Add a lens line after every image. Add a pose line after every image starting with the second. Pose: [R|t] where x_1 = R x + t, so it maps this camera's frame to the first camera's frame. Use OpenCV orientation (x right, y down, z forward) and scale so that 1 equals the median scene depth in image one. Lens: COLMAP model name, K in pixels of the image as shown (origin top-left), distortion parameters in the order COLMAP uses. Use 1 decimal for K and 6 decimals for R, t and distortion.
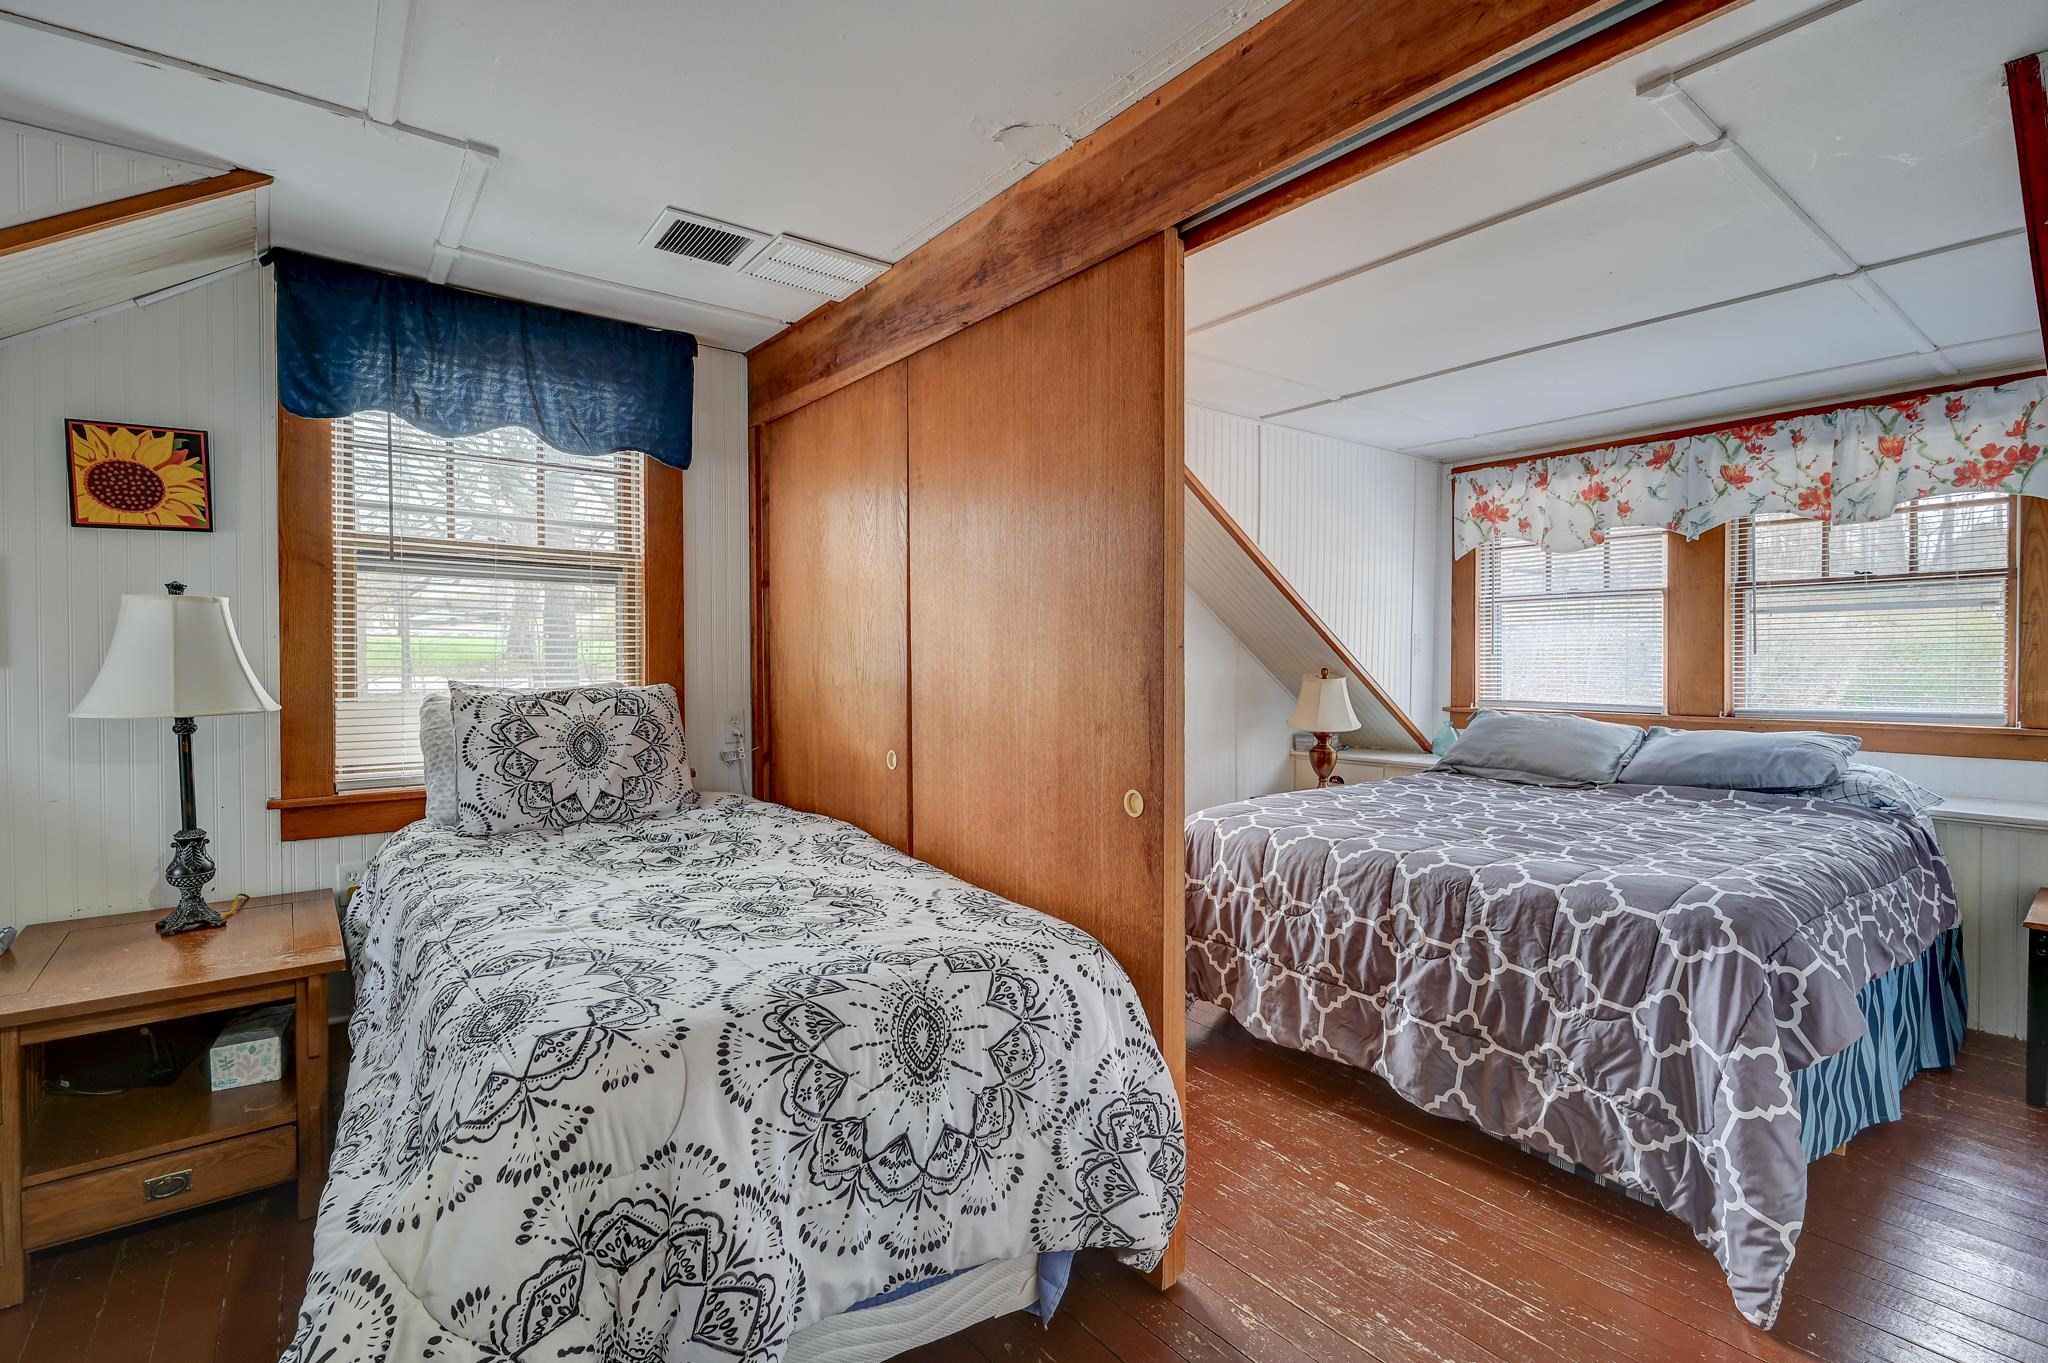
lens RADIAL K [[914.0, 0, 1023.5], [0, 914.0, 673.0], [0, 0, 1]] dist [-0.000964, 0.000242]
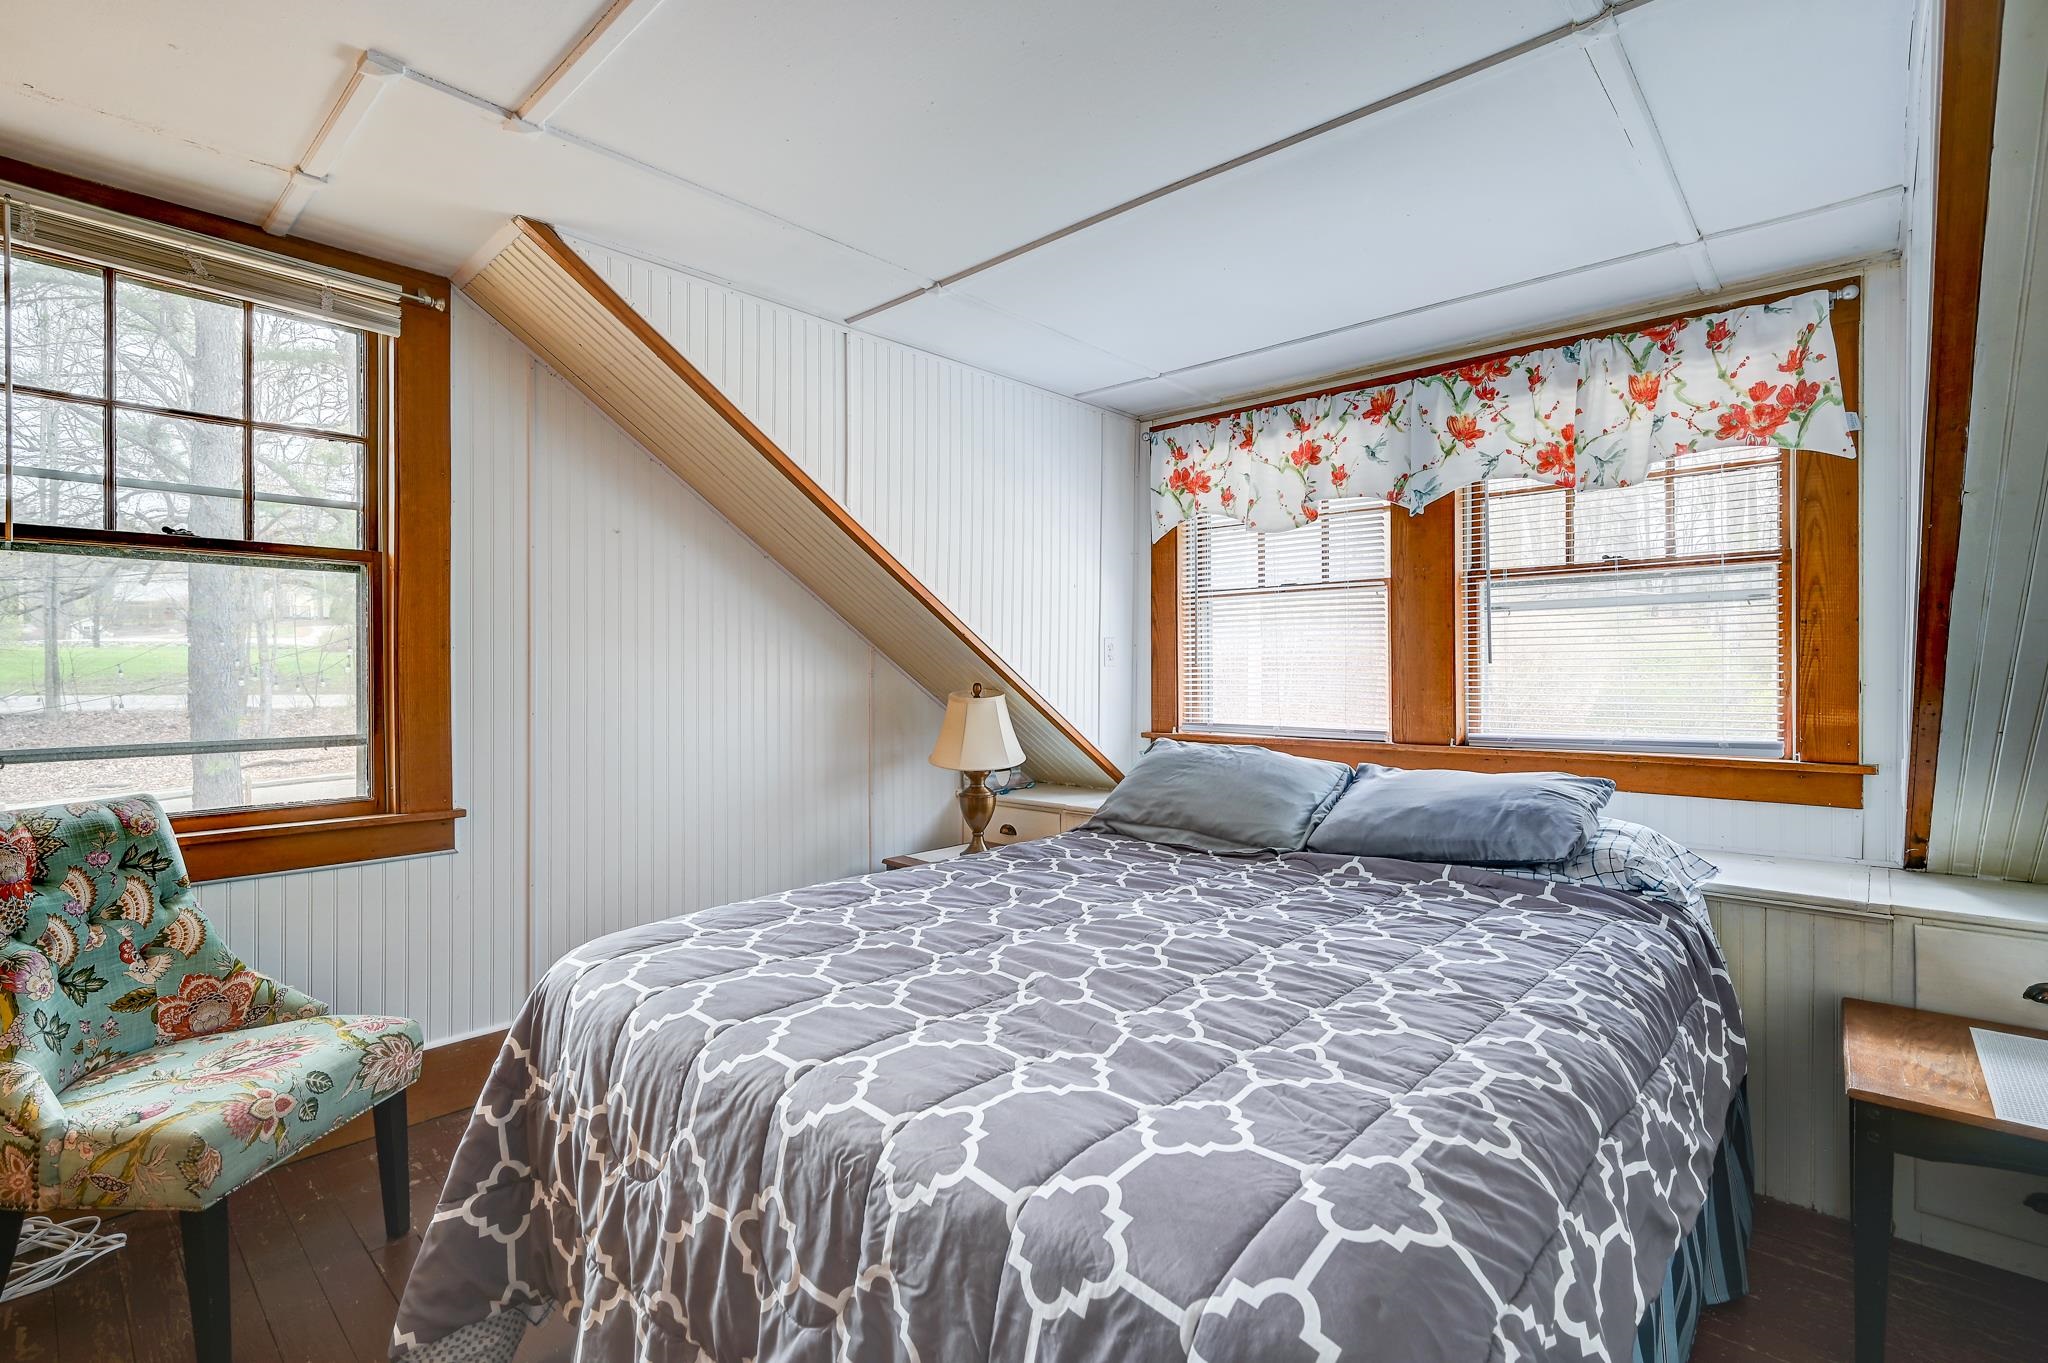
lens RADIAL K [[914.0, 0, 1023.5], [0, 914.0, 673.0], [0, 0, 1]] dist [-0.000964, 0.000242]
pose [[0.984913, -0.001343, 0.173046, 0.322570], [0.003672, 0.999907, -0.013141, -0.004824], [-0.173012, 0.013578, 0.984826, 0.357624]]
